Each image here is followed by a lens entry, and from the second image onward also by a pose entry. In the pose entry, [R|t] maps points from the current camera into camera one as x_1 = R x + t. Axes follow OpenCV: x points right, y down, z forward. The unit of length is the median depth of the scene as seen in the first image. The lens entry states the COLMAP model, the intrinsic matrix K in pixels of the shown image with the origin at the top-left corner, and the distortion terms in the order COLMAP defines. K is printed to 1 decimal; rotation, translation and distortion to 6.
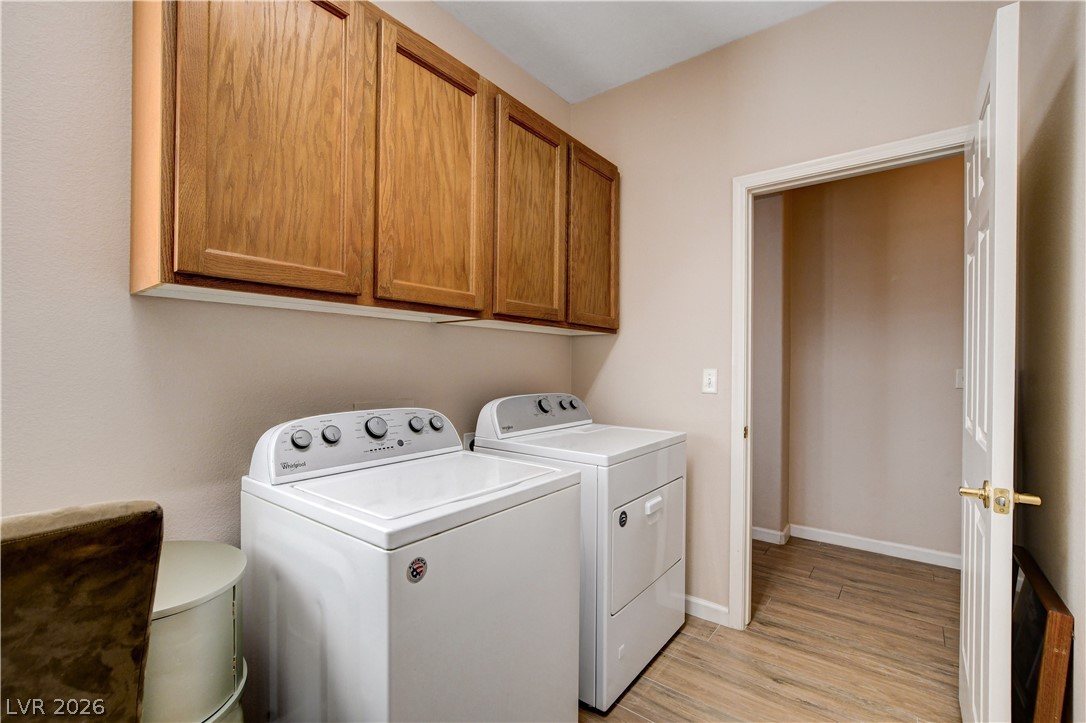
lens RADIAL K [[473.7, 0, 542.7], [0, 473.7, 367.9], [0, 0, 1]] dist [-0.014492, 0.000757]
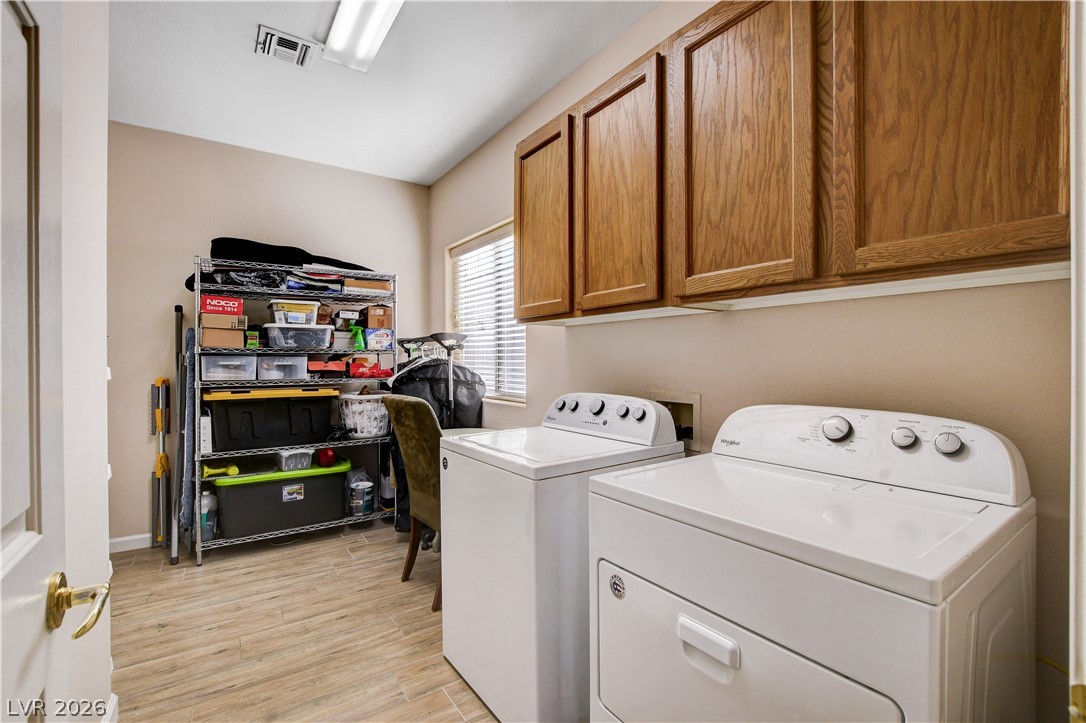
lens RADIAL K [[473.7, 0, 543.2], [0, 473.7, 360.7], [0, 0, 1]] dist [-0.014492, 0.000757]
pose [[-0.284874, -0.003449, -0.958559, 0.836578], [-0.001250, 0.999994, -0.003227, 0.001523], [0.958564, 0.000279, -0.284876, 1.081257]]
